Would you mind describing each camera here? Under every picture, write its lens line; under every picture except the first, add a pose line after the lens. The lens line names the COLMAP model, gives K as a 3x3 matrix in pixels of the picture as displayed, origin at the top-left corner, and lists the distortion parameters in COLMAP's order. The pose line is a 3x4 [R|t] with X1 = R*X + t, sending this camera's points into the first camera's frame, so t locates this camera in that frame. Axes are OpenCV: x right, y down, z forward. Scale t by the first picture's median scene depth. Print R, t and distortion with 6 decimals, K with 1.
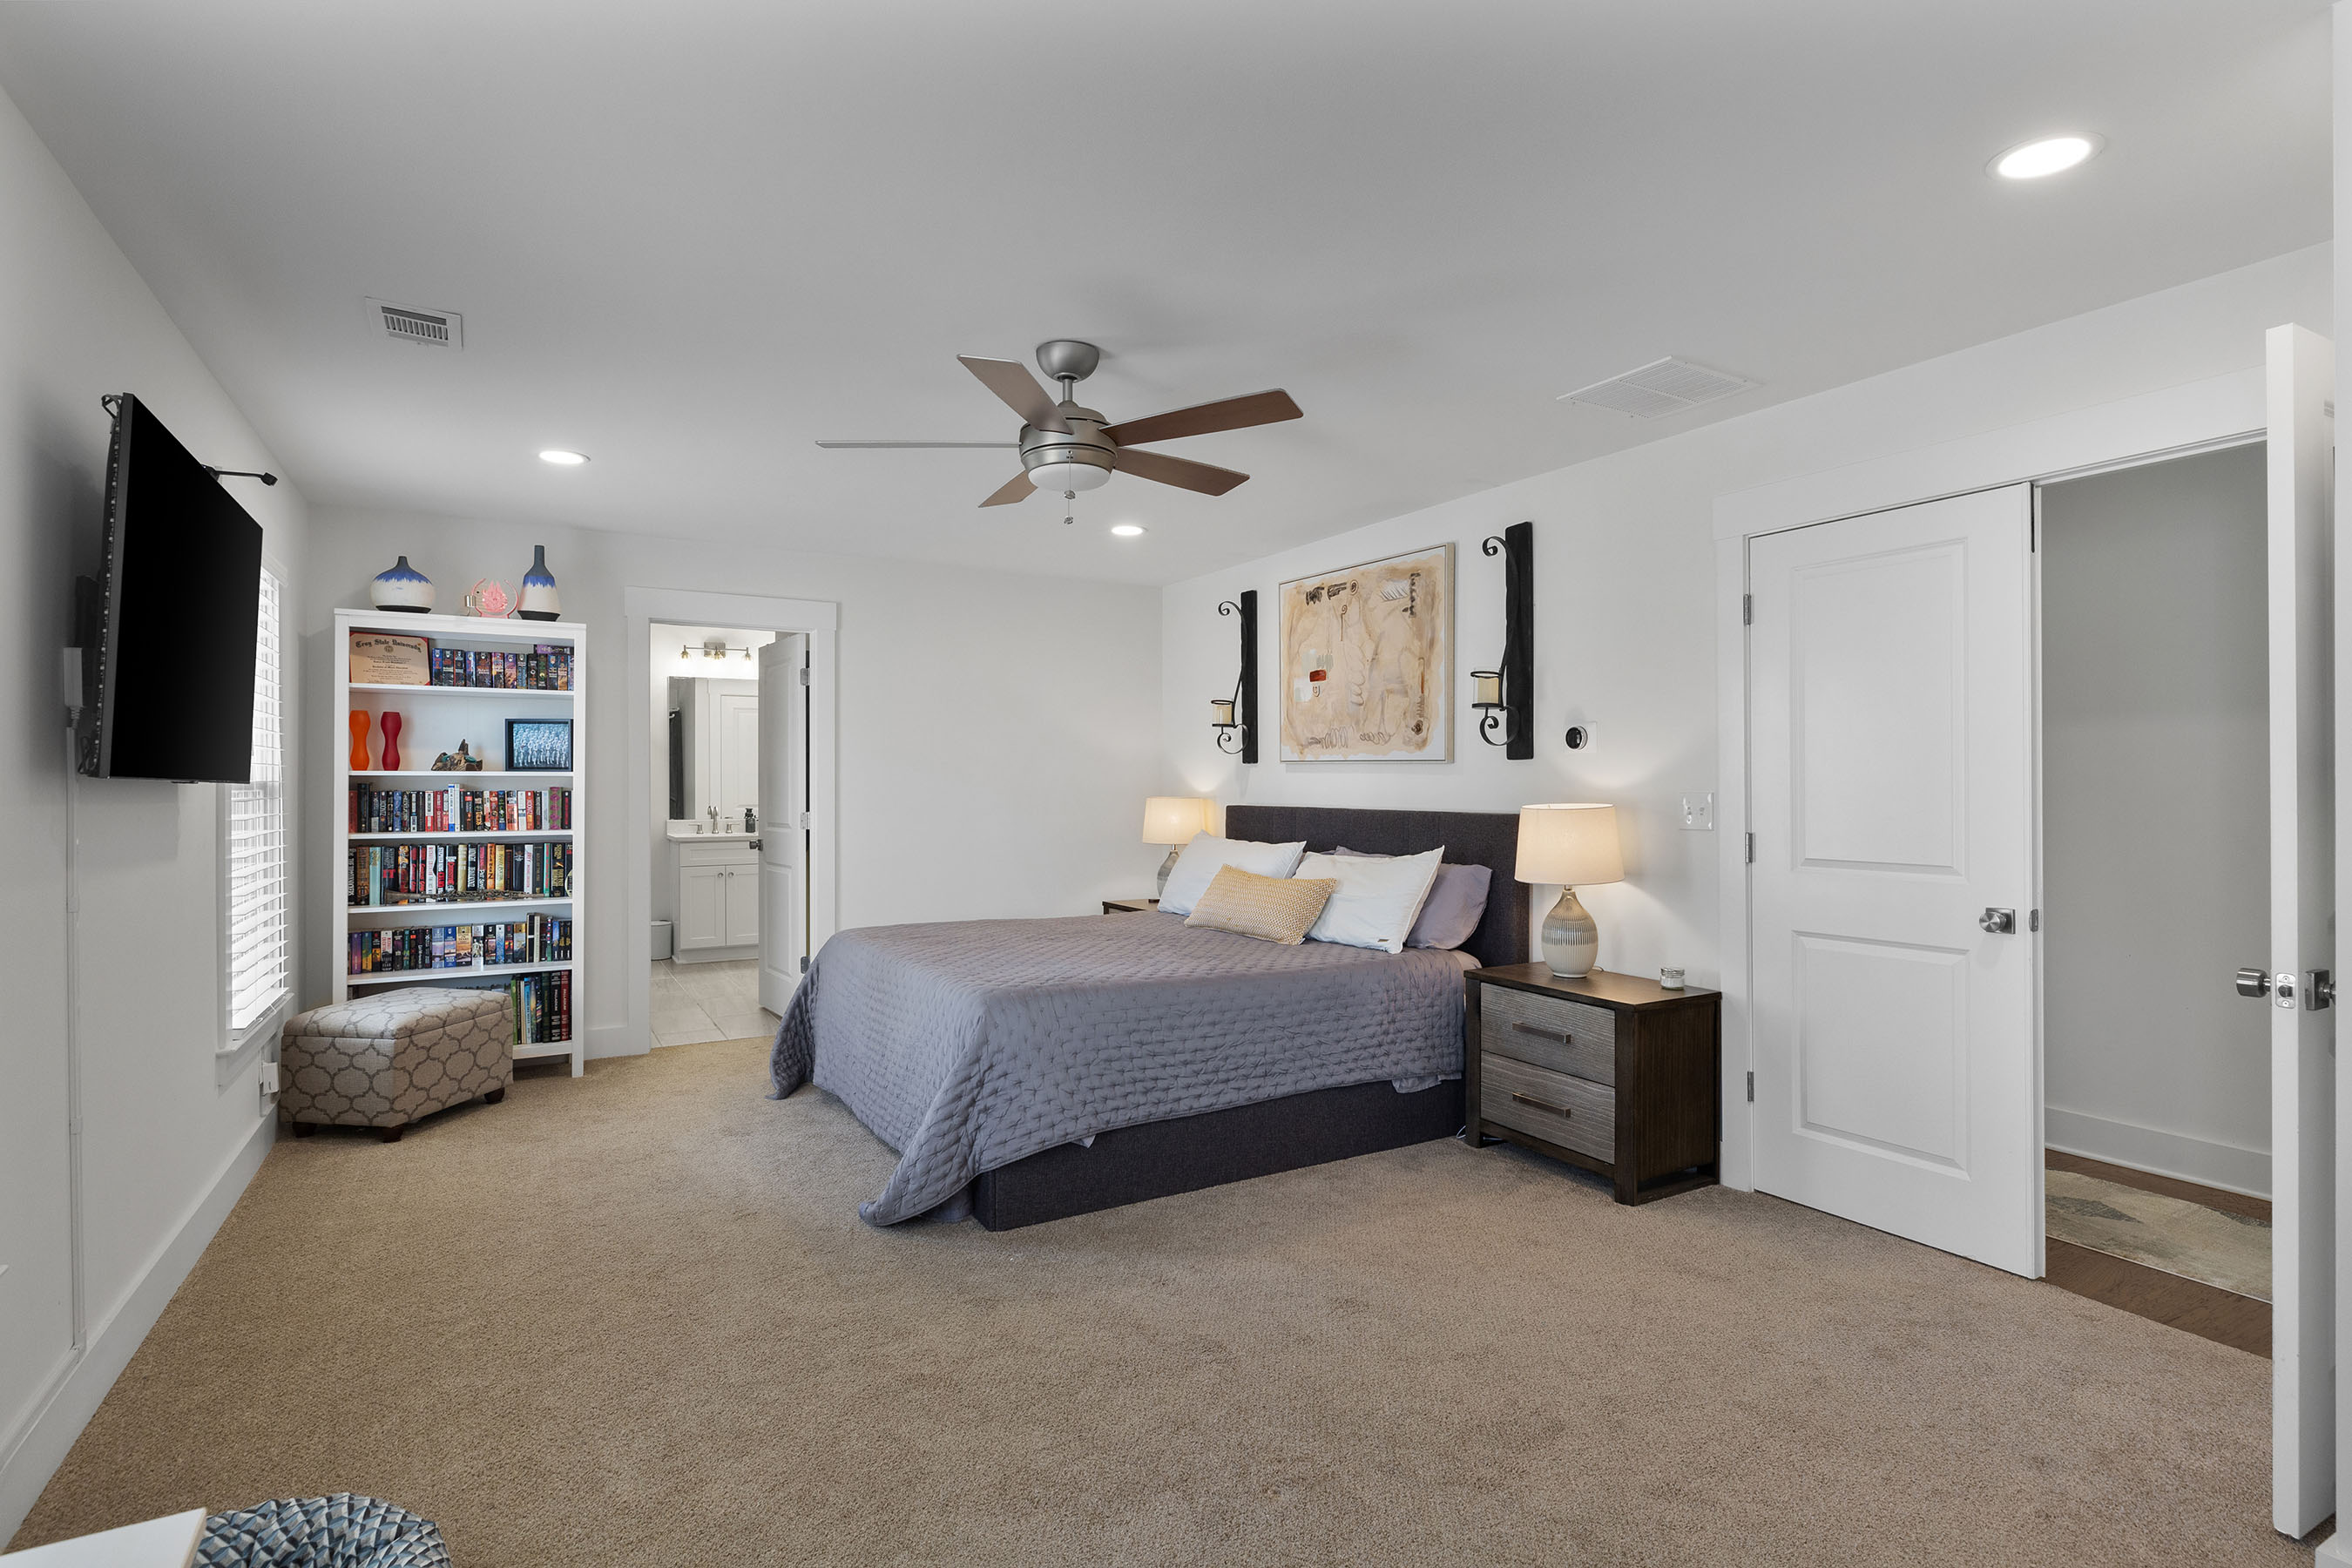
lens RADIAL K [[1156.0, 0, 1181.7], [0, 1156.0, 785.4], [0, 0, 1]] dist [-0.005314, -0.000239]
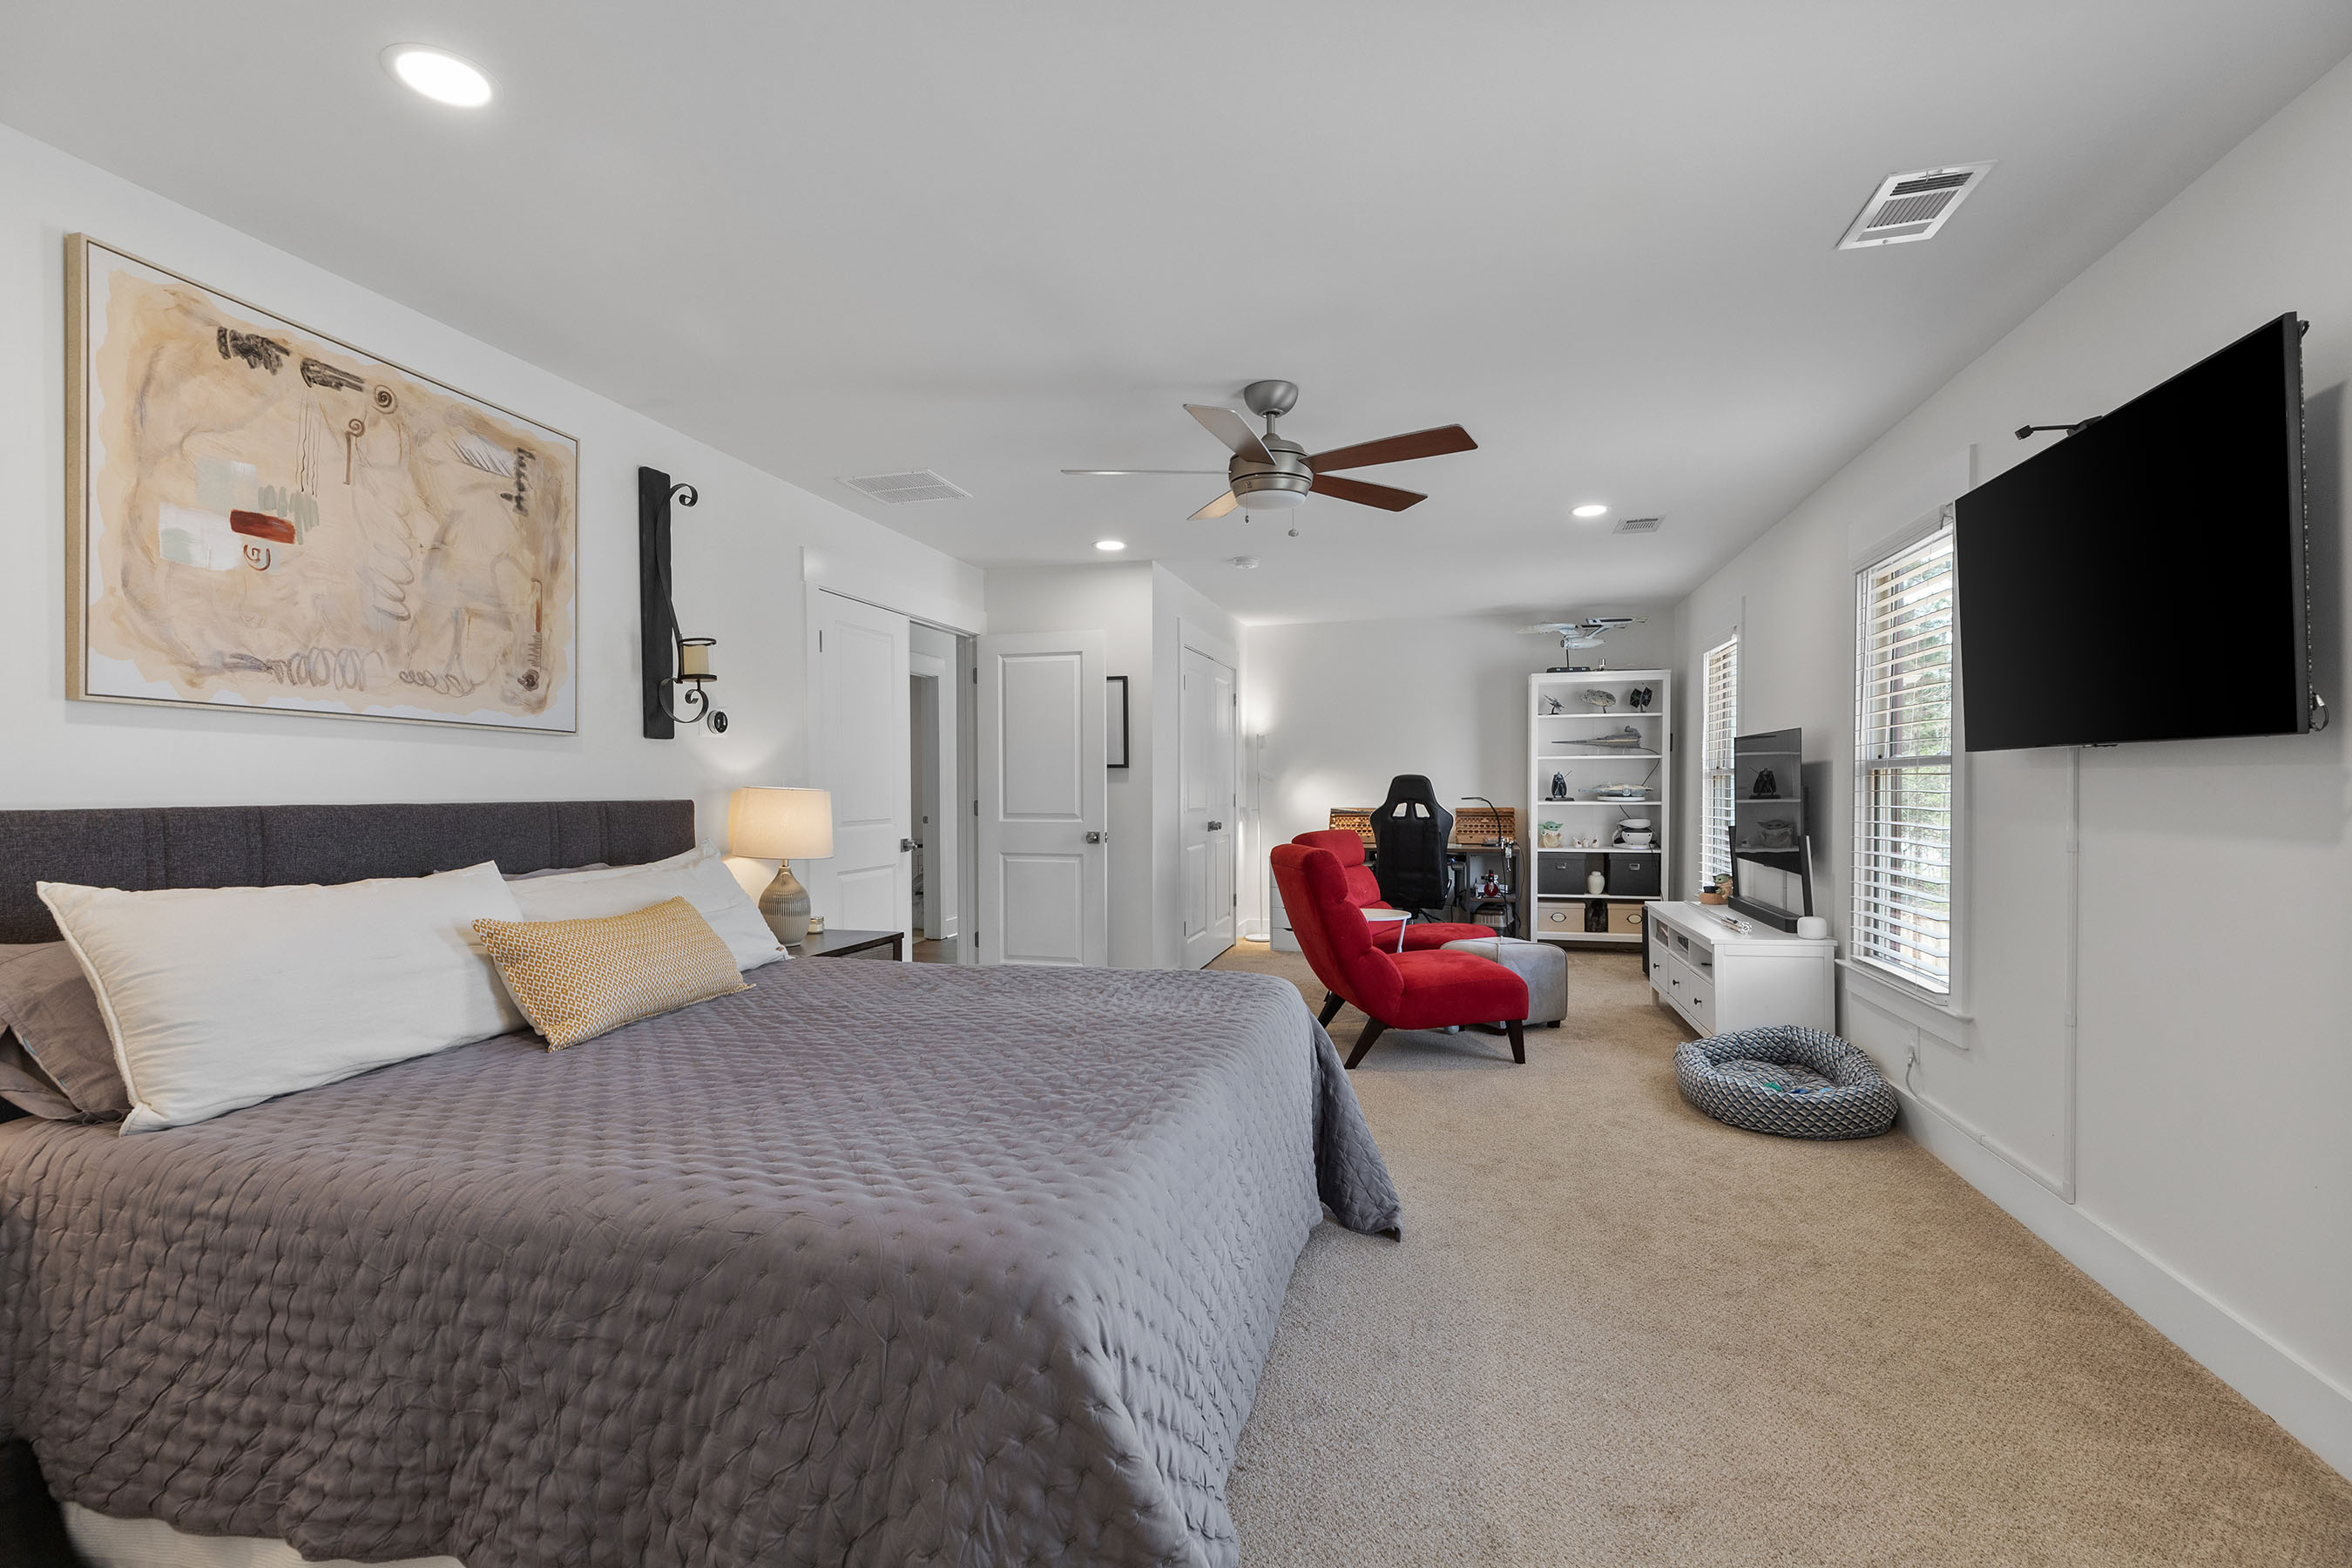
lens RADIAL K [[1057.2, 0, 1173.4], [0, 1057.2, 789.4], [0, 0, 1]] dist [0.005778, 0.000718]
pose [[-0.699031, 0.003577, 0.715083, -0.927191], [0.006697, 0.999976, 0.001545, 0.028822], [-0.715060, 0.005869, -0.699038, 2.139945]]
